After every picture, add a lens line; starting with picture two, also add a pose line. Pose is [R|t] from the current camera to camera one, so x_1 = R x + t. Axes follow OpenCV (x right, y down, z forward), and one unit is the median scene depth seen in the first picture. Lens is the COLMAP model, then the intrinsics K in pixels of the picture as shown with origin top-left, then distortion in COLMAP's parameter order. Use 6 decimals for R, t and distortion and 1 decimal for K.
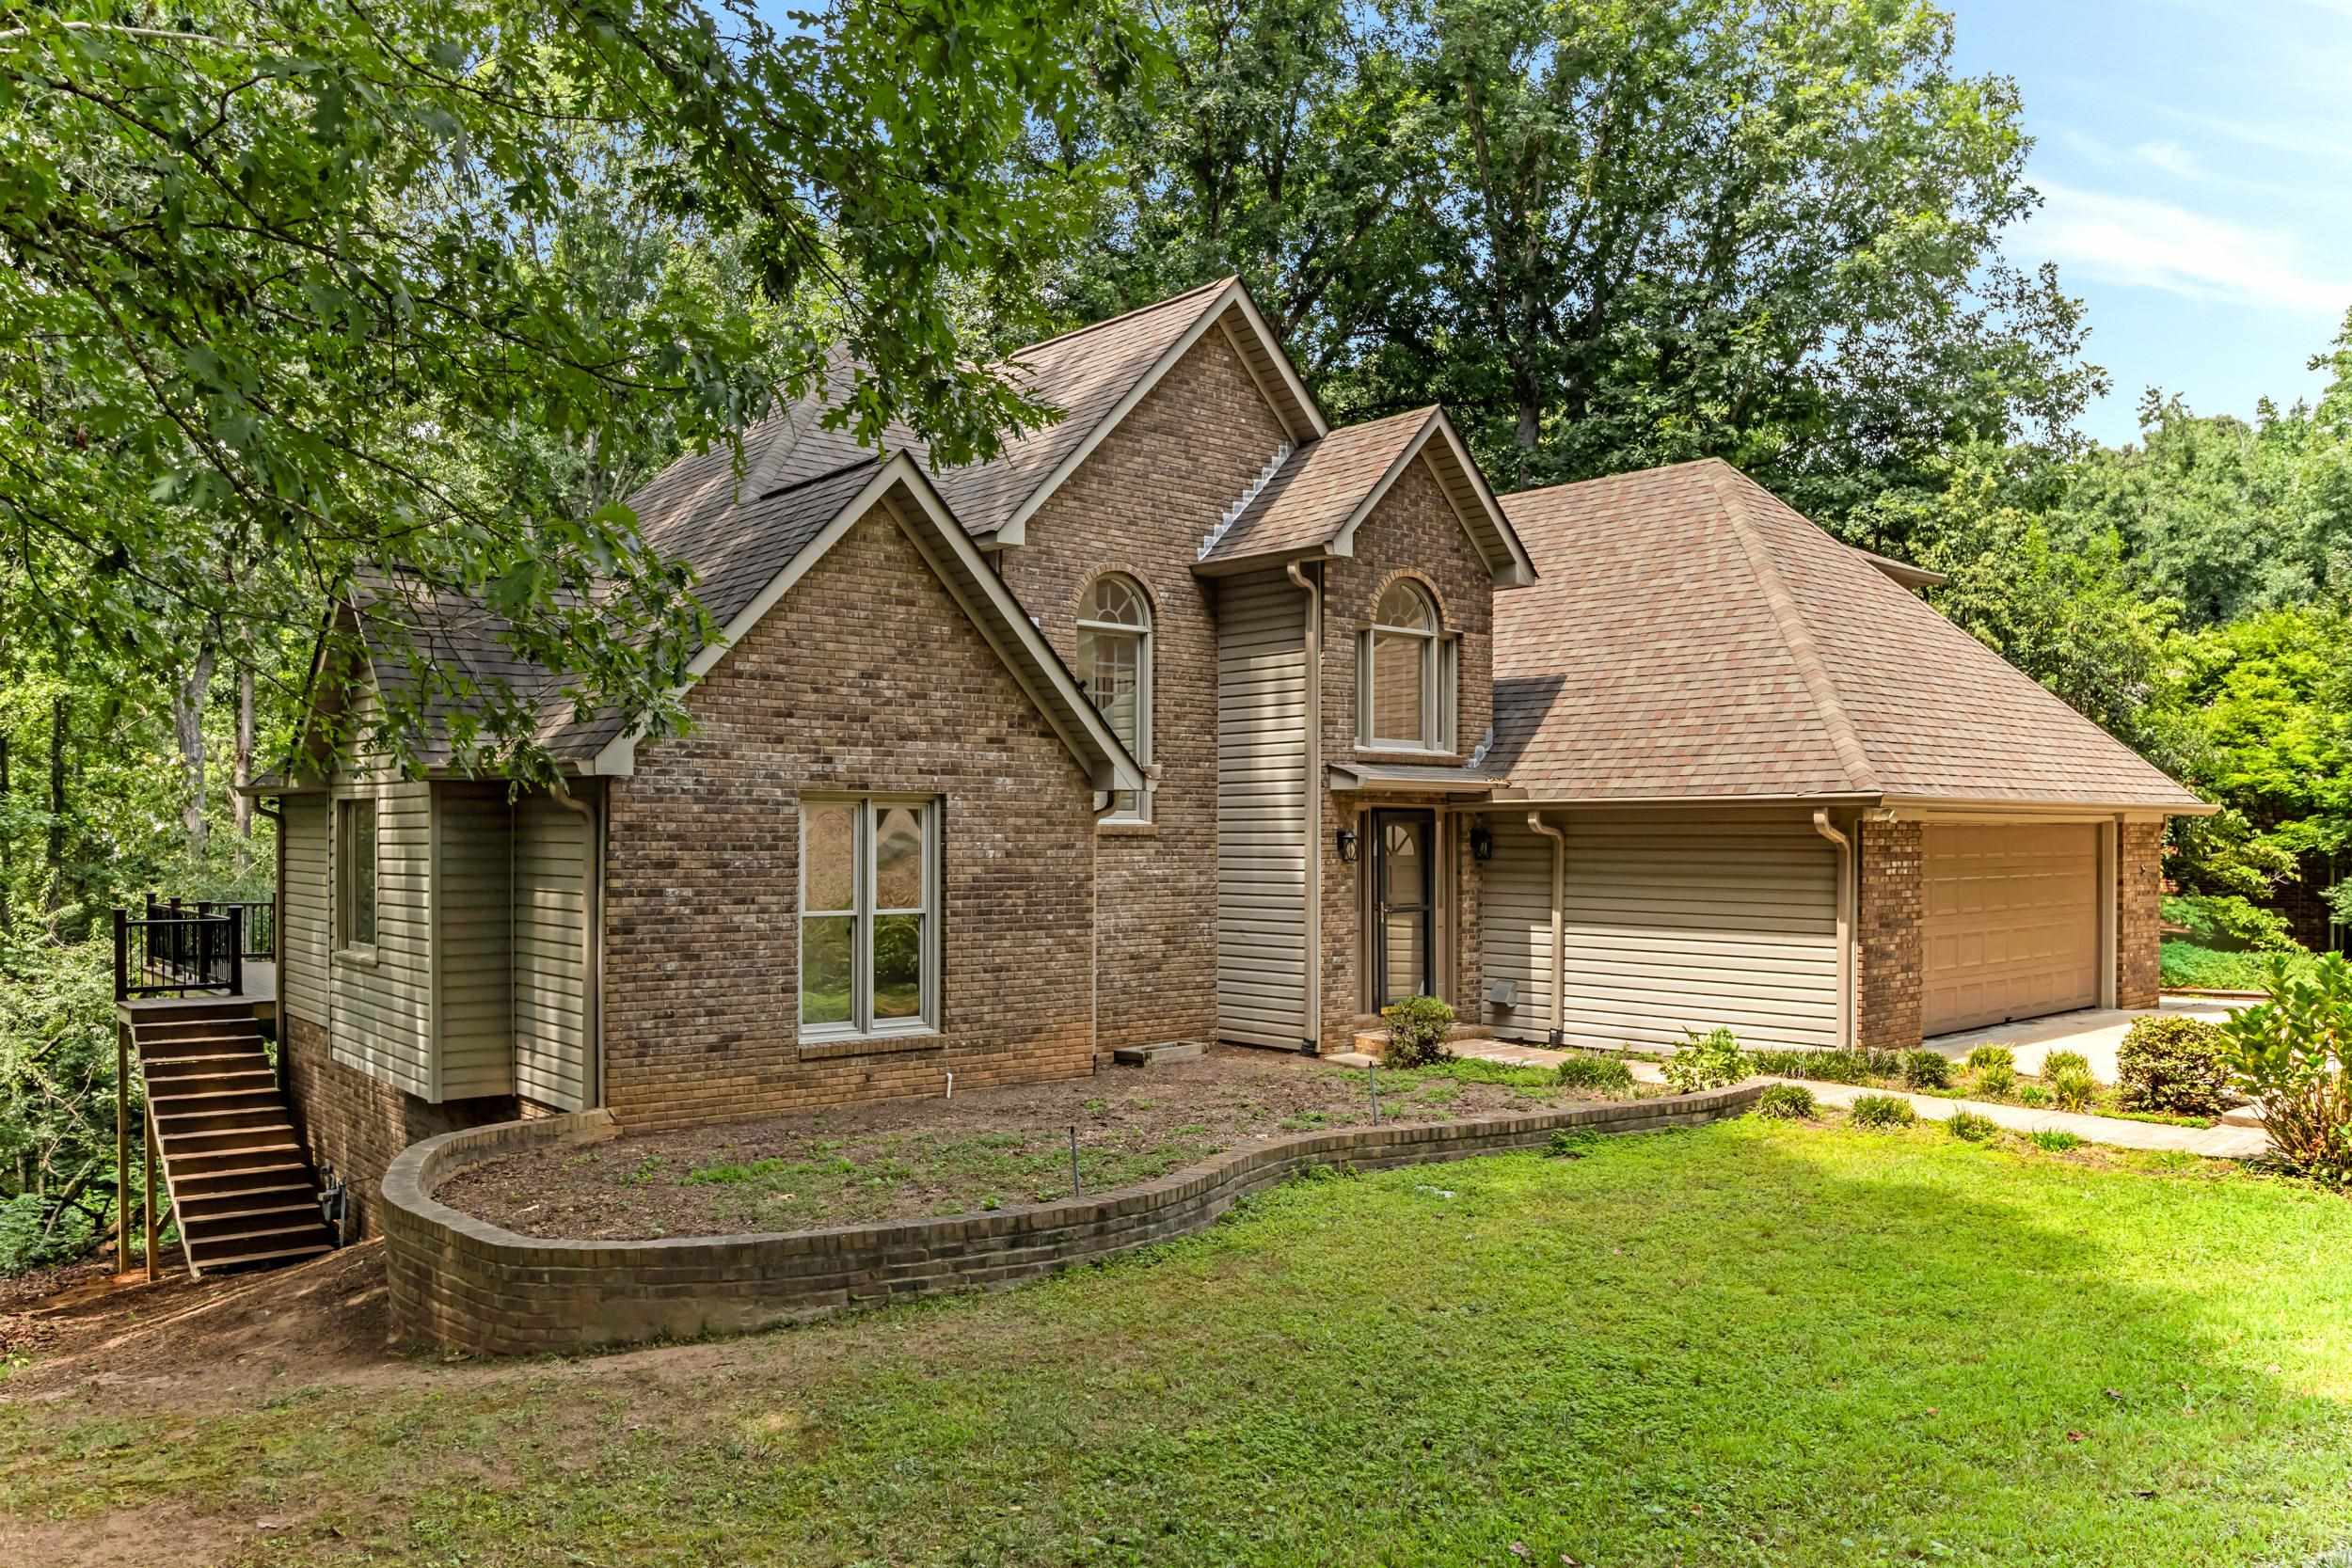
lens RADIAL K [[1719.0, 0, 1161.8], [0, 1719.0, 820.3], [0, 0, 1]] dist [-0.067719, -0.000731]
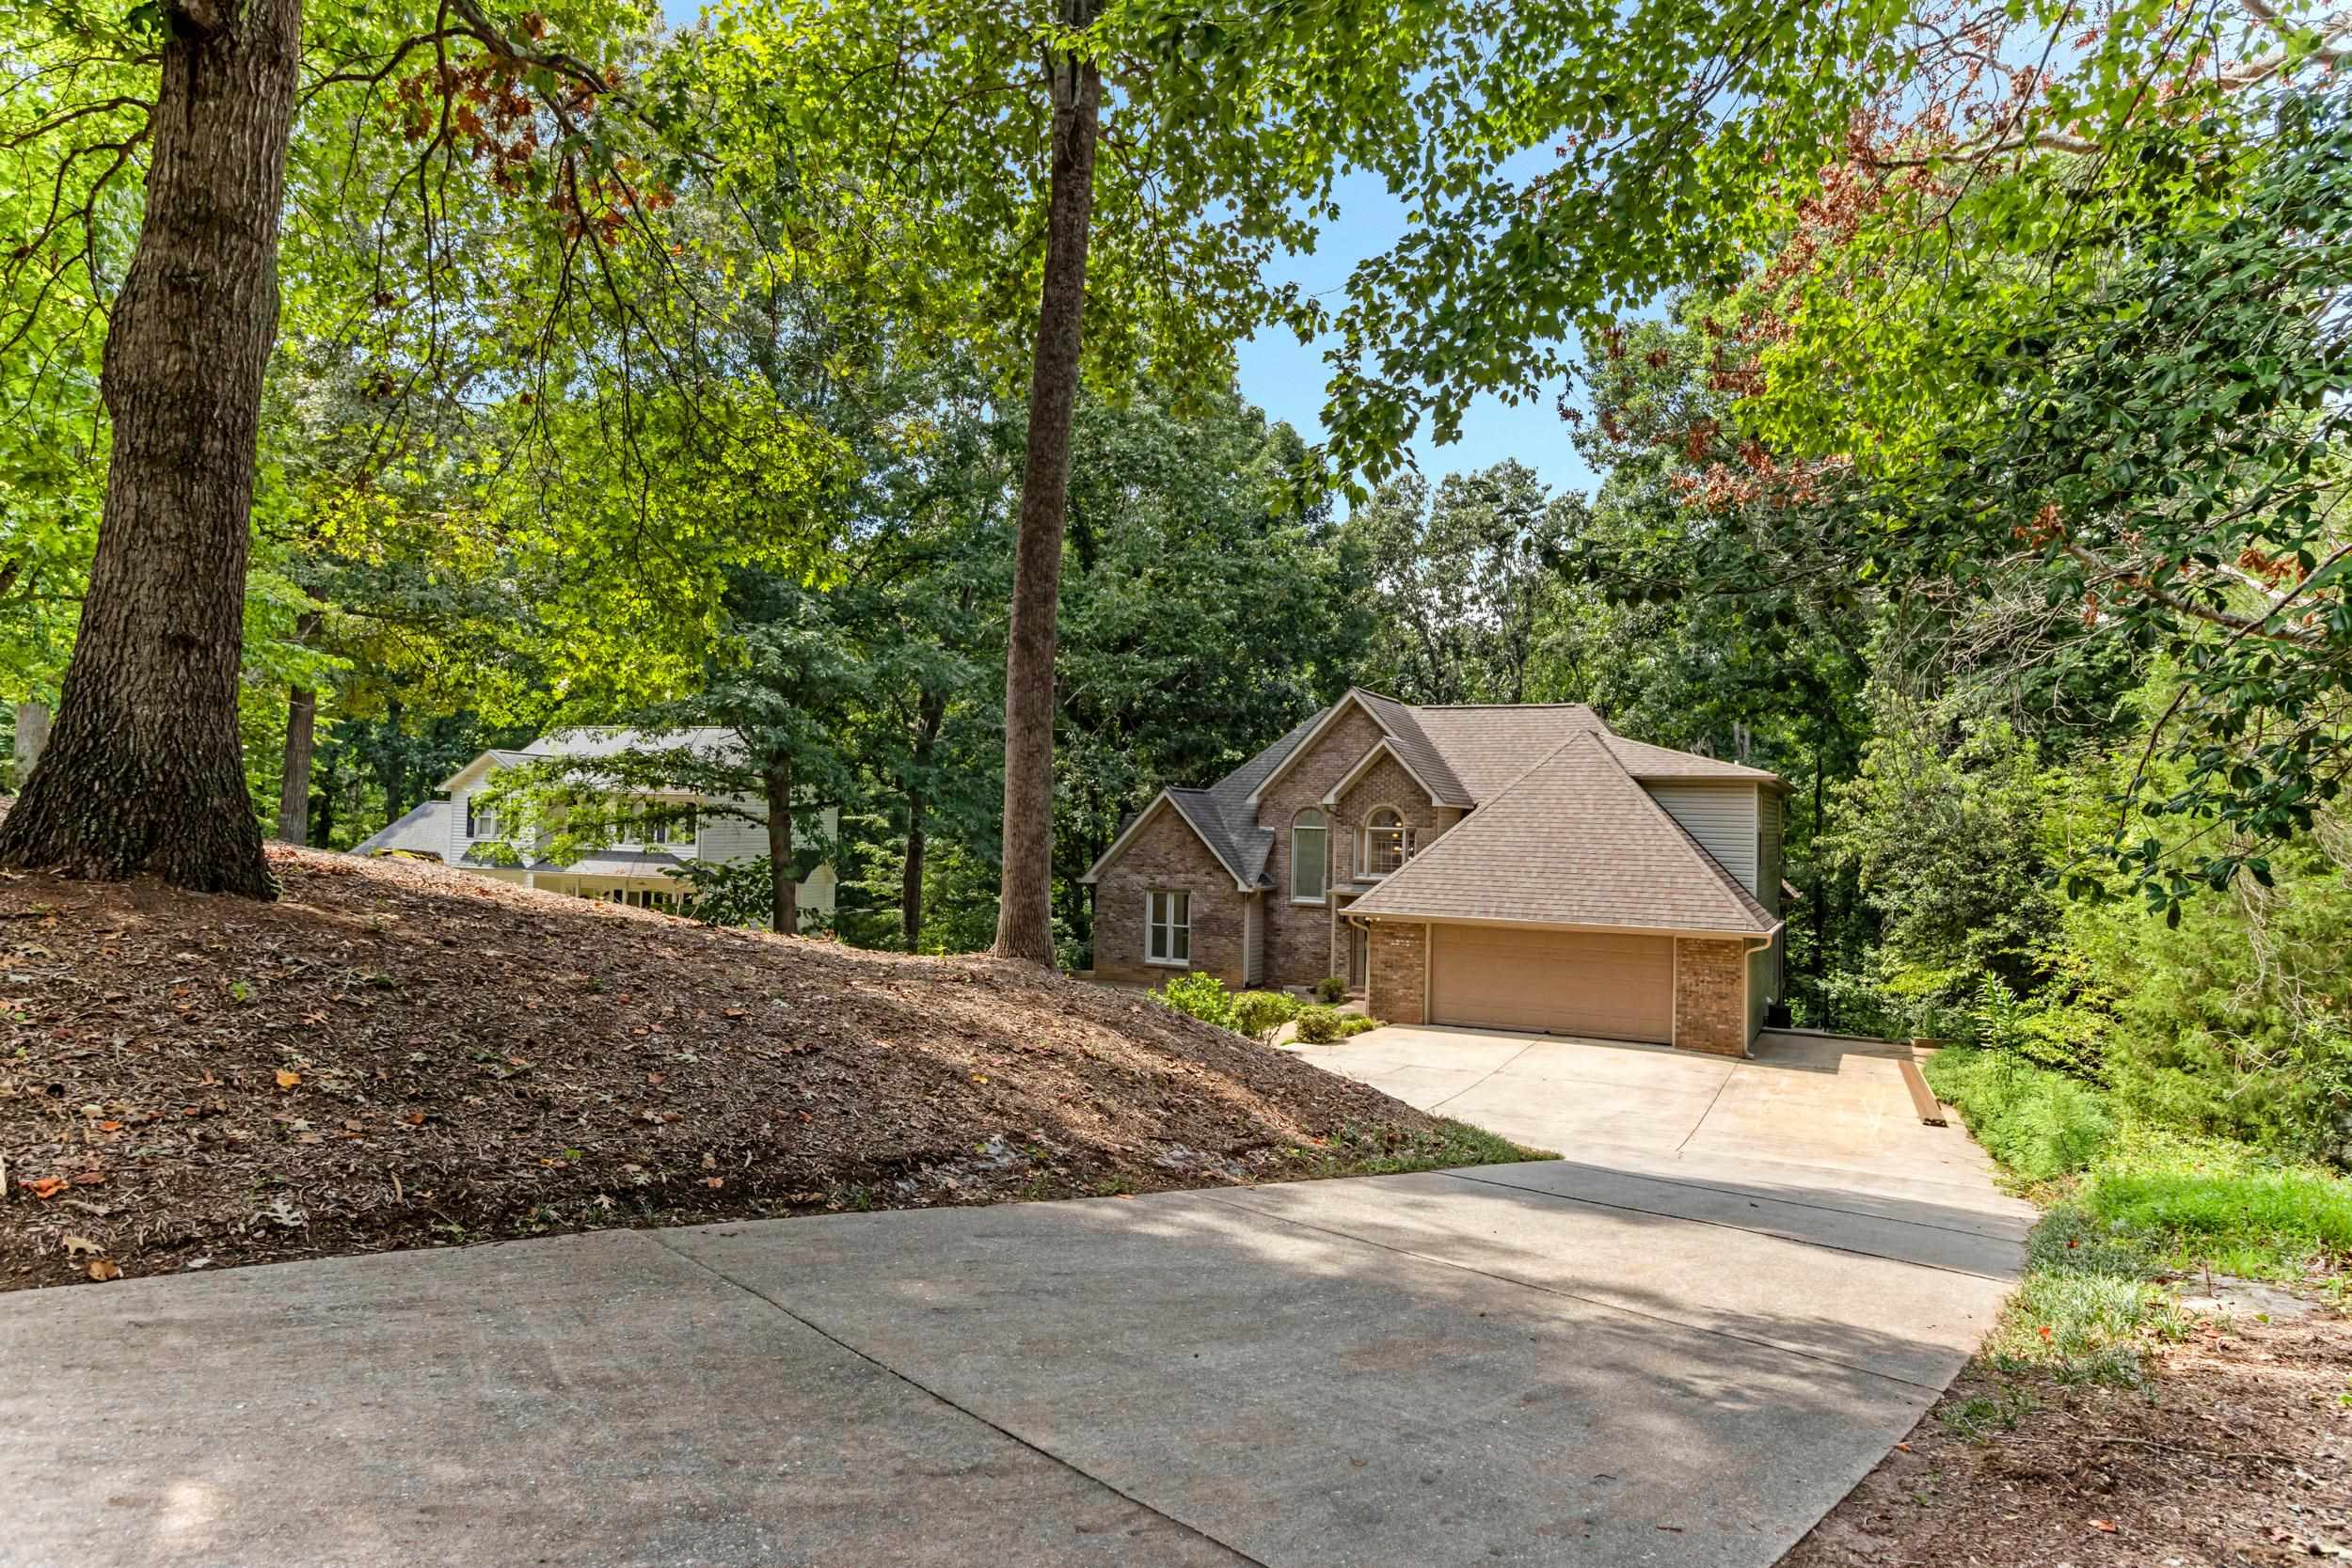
lens RADIAL K [[1360.8, 0, 1186.4], [0, 1360.8, 779.7], [0, 0, 1]] dist [-0.002252, 0.000160]
pose [[0.390756, -0.018691, -0.920305, 2.090469], [-0.015838, 0.999509, -0.027024, -0.144523], [0.920358, 0.025135, 0.390268, 0.000493]]
